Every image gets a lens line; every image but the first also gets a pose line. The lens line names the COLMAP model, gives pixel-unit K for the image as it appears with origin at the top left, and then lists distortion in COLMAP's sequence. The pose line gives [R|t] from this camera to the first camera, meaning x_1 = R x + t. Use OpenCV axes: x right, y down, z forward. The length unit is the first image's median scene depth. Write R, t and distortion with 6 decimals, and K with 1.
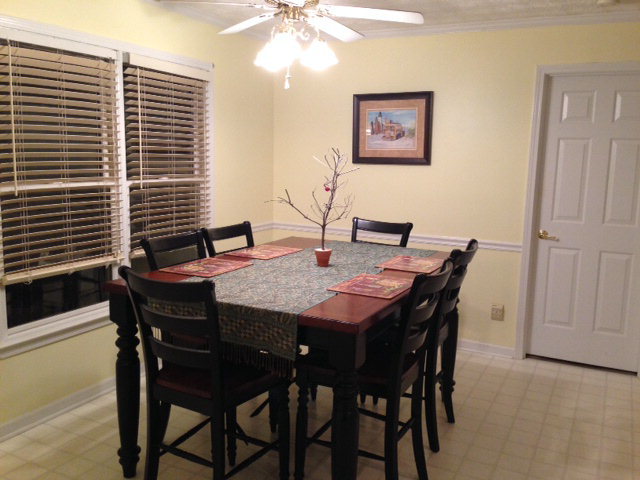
lens RADIAL K [[564.4, 0, 321.8], [0, 564.4, 237.4], [0, 0, 1]] dist [0.086906, -0.179573]
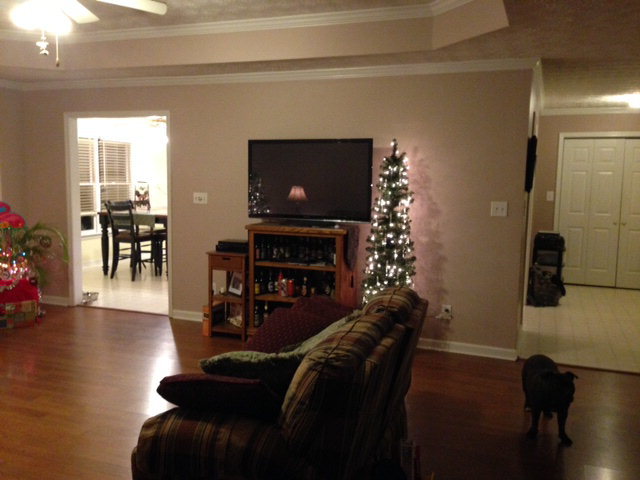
lens RADIAL K [[564.4, 0, 321.8], [0, 564.4, 237.4], [0, 0, 1]] dist [0.086906, -0.179573]
pose [[0.994228, -0.017104, 0.105914, 0.381179], [0.021020, 0.999132, -0.035970, 0.258830], [-0.105207, 0.037989, 0.993724, -1.656043]]
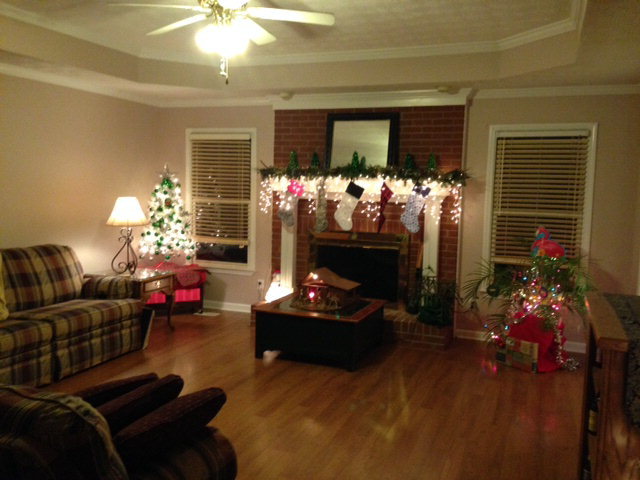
lens RADIAL K [[564.4, 0, 321.8], [0, 564.4, 237.4], [0, 0, 1]] dist [0.086906, -0.179573]
pose [[0.094533, 0.075117, -0.992684, 0.999128], [-0.171431, 0.983482, 0.058095, 0.125698], [0.980650, 0.164685, 0.105849, -0.698557]]
